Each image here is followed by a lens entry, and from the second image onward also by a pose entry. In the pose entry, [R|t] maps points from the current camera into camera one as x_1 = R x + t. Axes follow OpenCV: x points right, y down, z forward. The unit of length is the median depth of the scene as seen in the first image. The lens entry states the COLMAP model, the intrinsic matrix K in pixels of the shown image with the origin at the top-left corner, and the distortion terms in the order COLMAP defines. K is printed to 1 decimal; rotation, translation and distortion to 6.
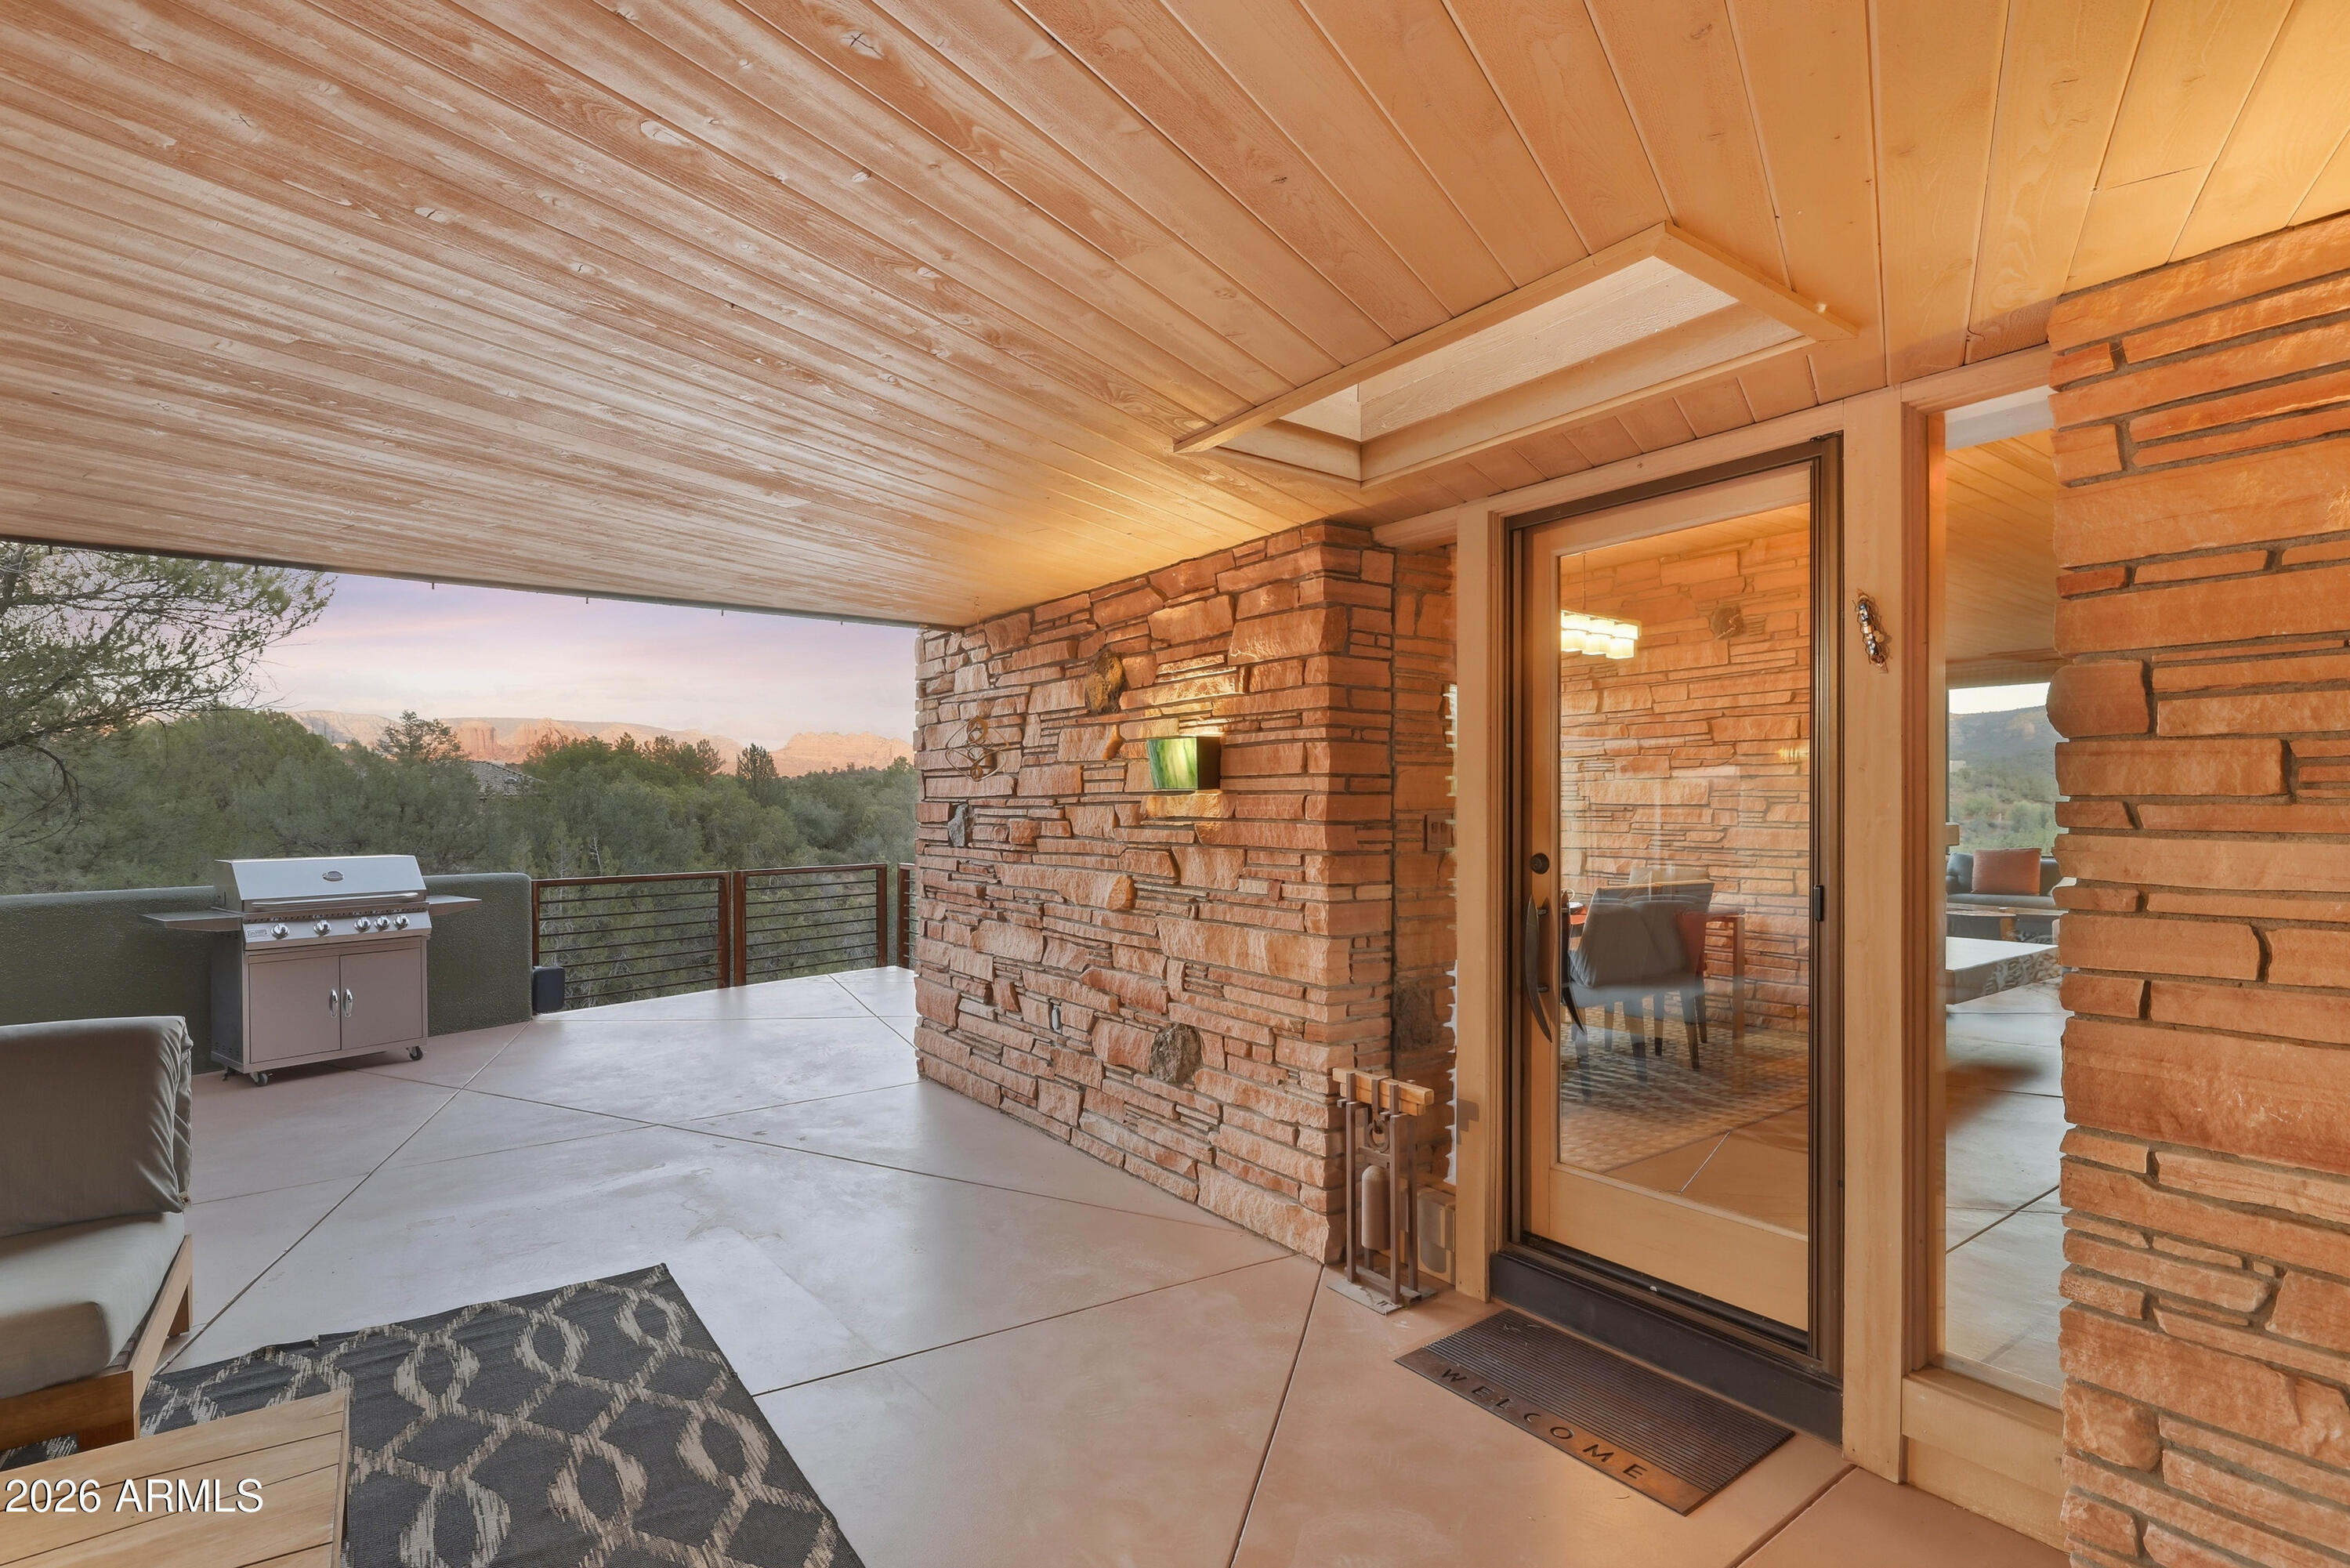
lens RADIAL K [[1083.5, 0, 1158.5], [0, 1083.5, 820.3], [0, 0, 1]] dist [0.004605, -0.001425]
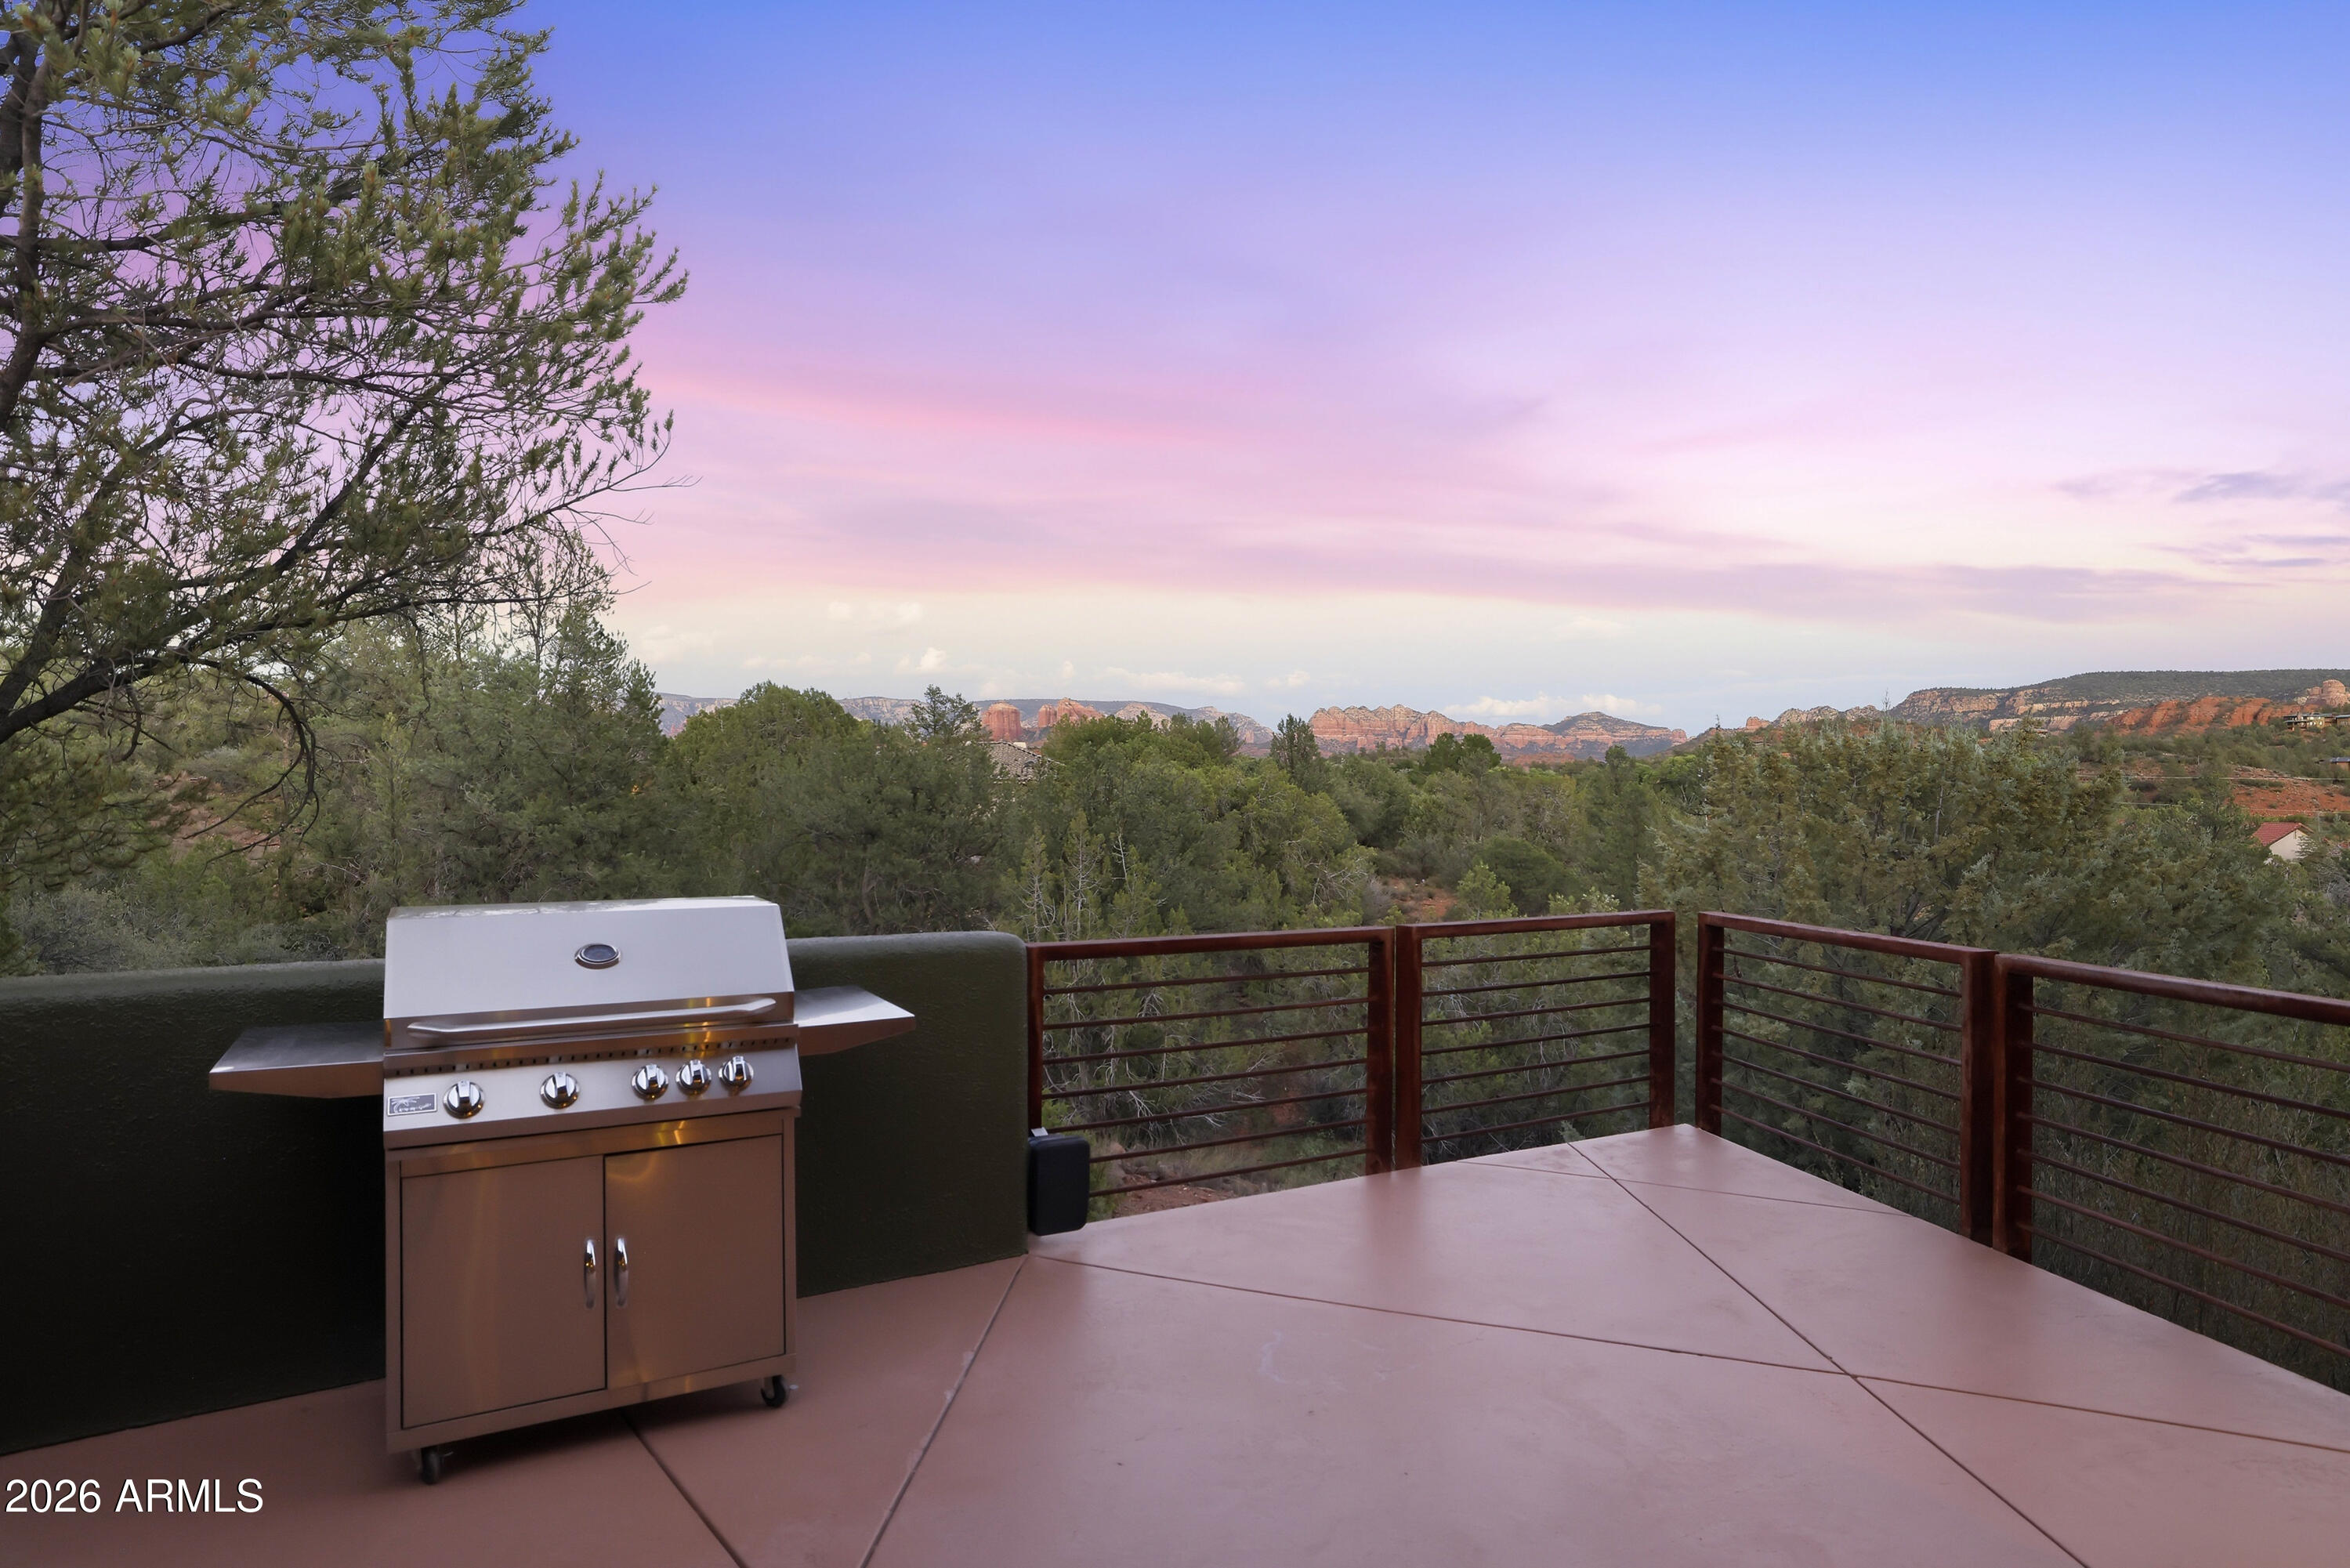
lens RADIAL K [[1327.6, 0, 1165.0], [0, 1327.6, 793.9], [0, 0, 1]] dist [-0.029498, 0.000003]
pose [[0.905367, 0.003920, -0.424611, -0.470547], [-0.009496, 0.999894, -0.011017, -0.007503], [0.424523, 0.014006, 0.905309, 0.844028]]
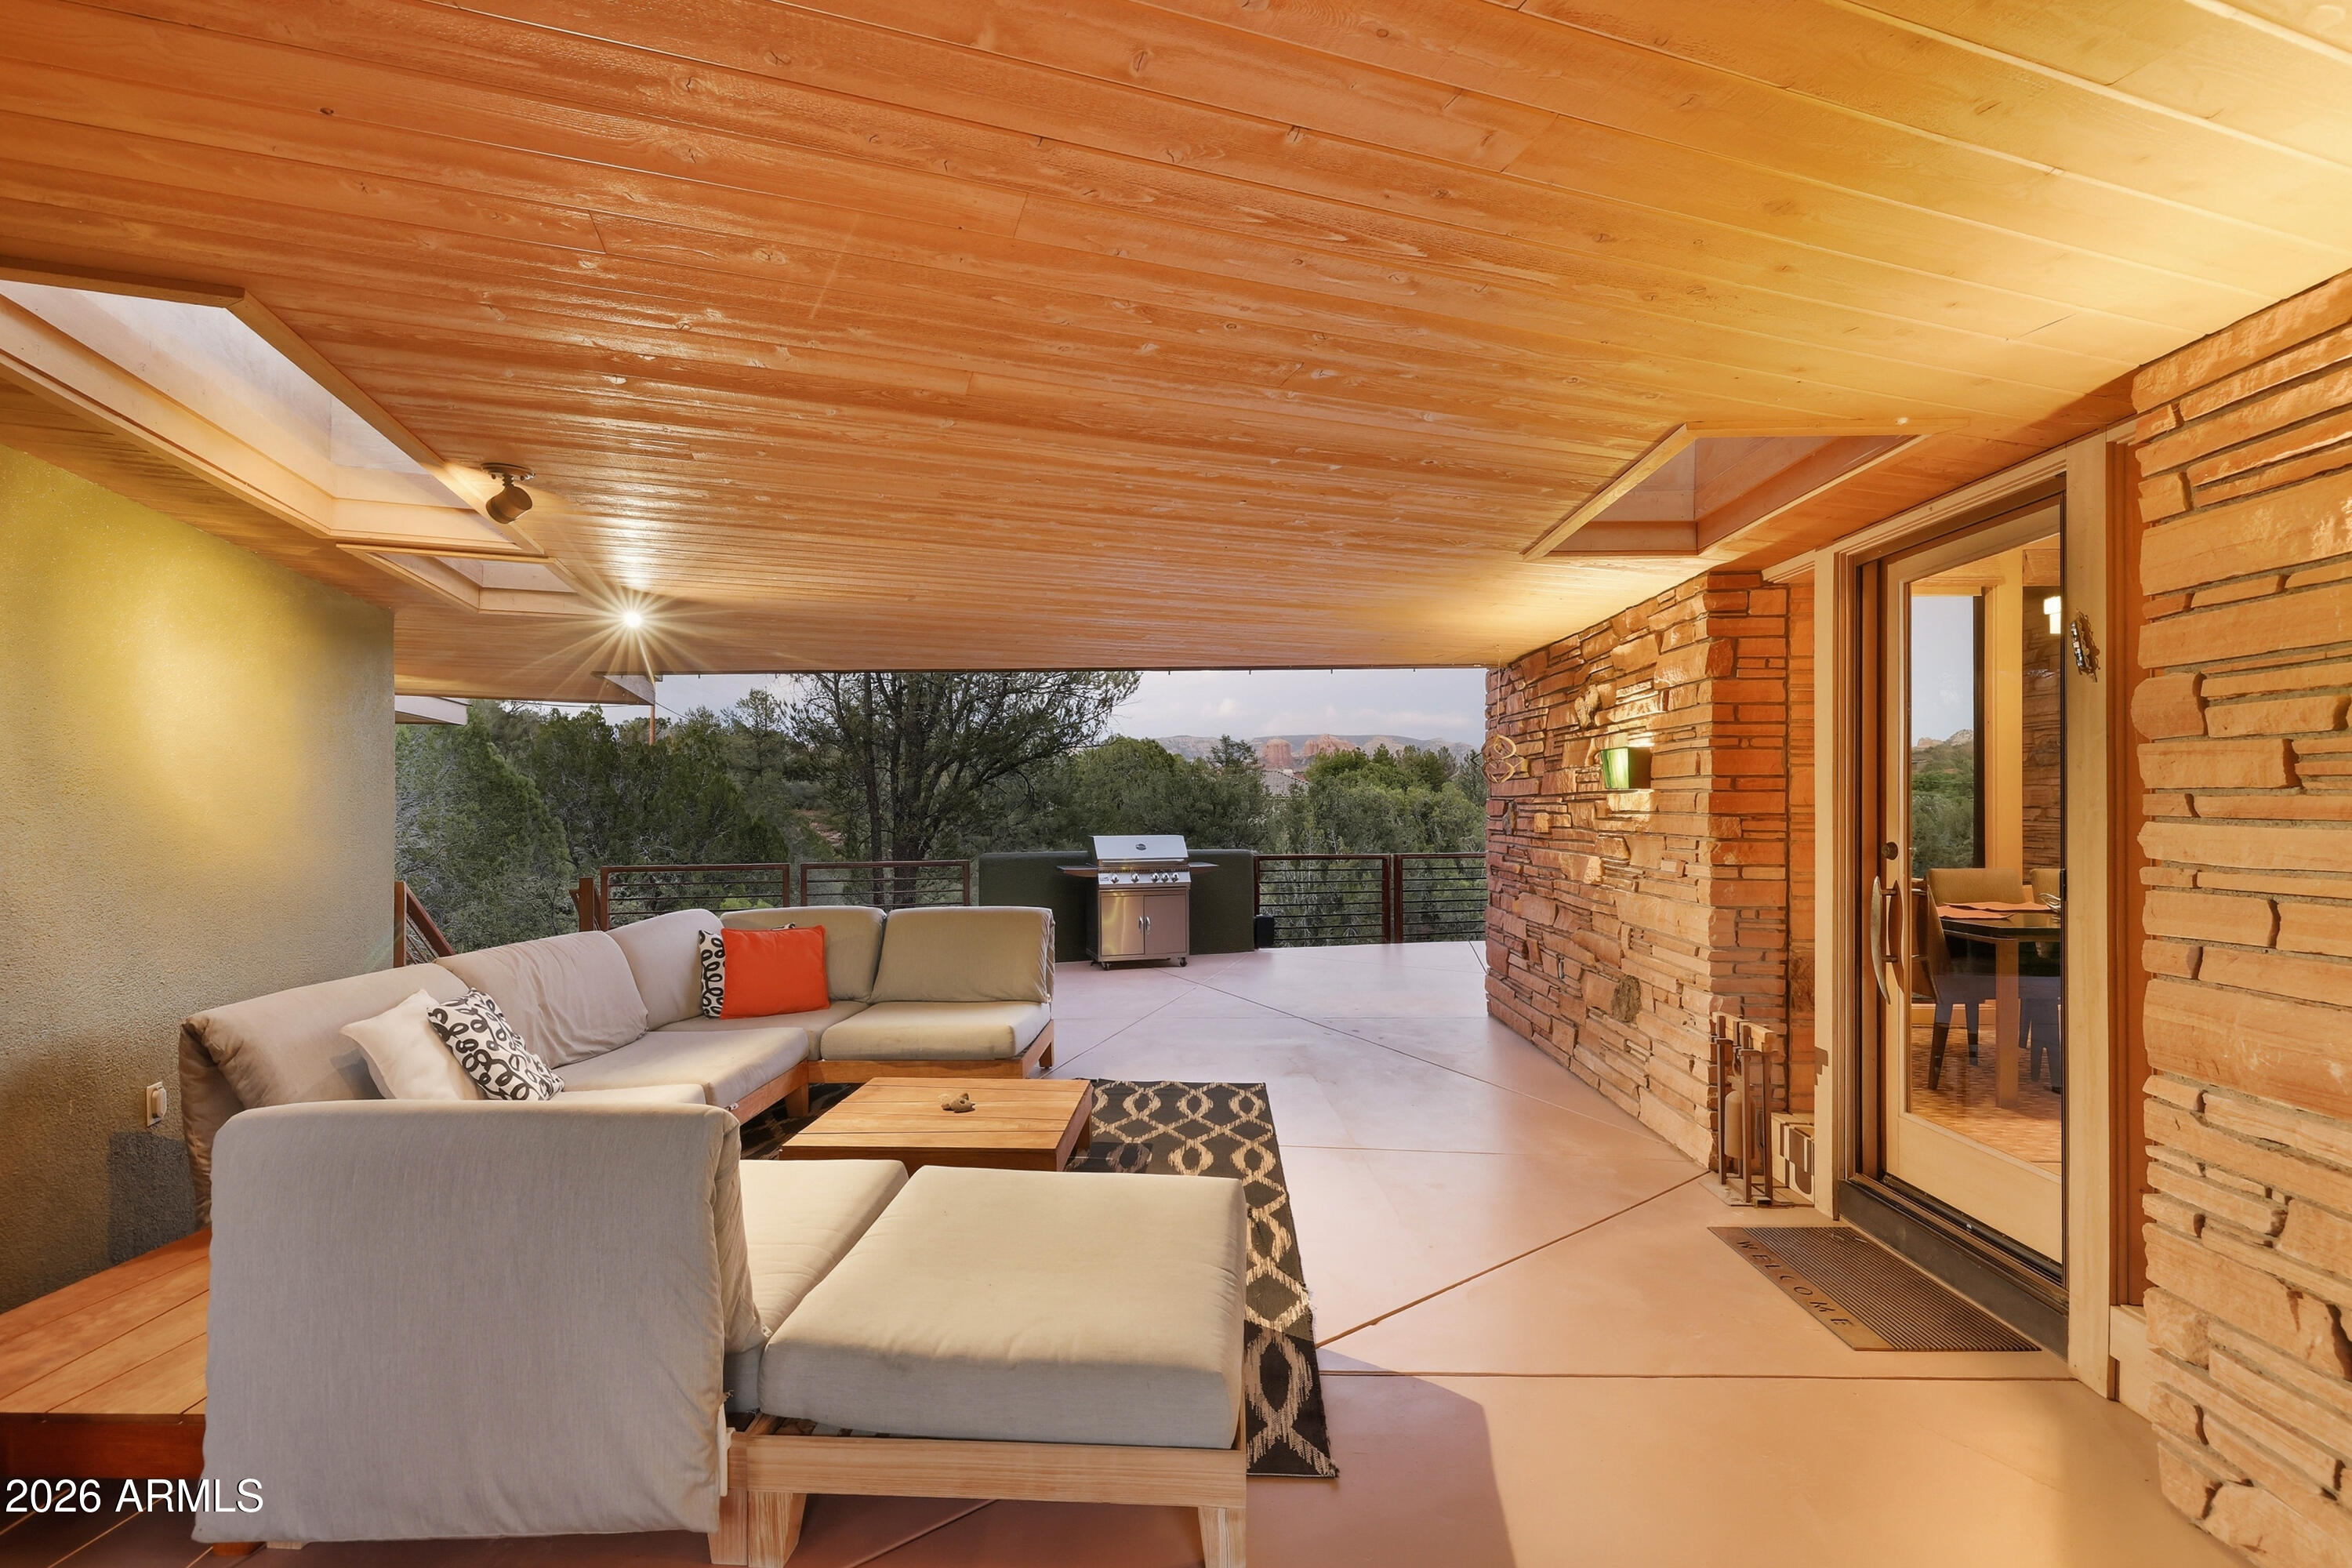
lens RADIAL K [[997.2, 0, 1181.4], [0, 997.2, 827.4], [0, 0, 1]] dist [-0.005061, -0.000143]
pose [[0.792379, 0.013217, -0.609886, 0.263950], [-0.007957, 0.999904, 0.011330, 0.006206], [0.609977, -0.004125, 0.792408, -0.196410]]
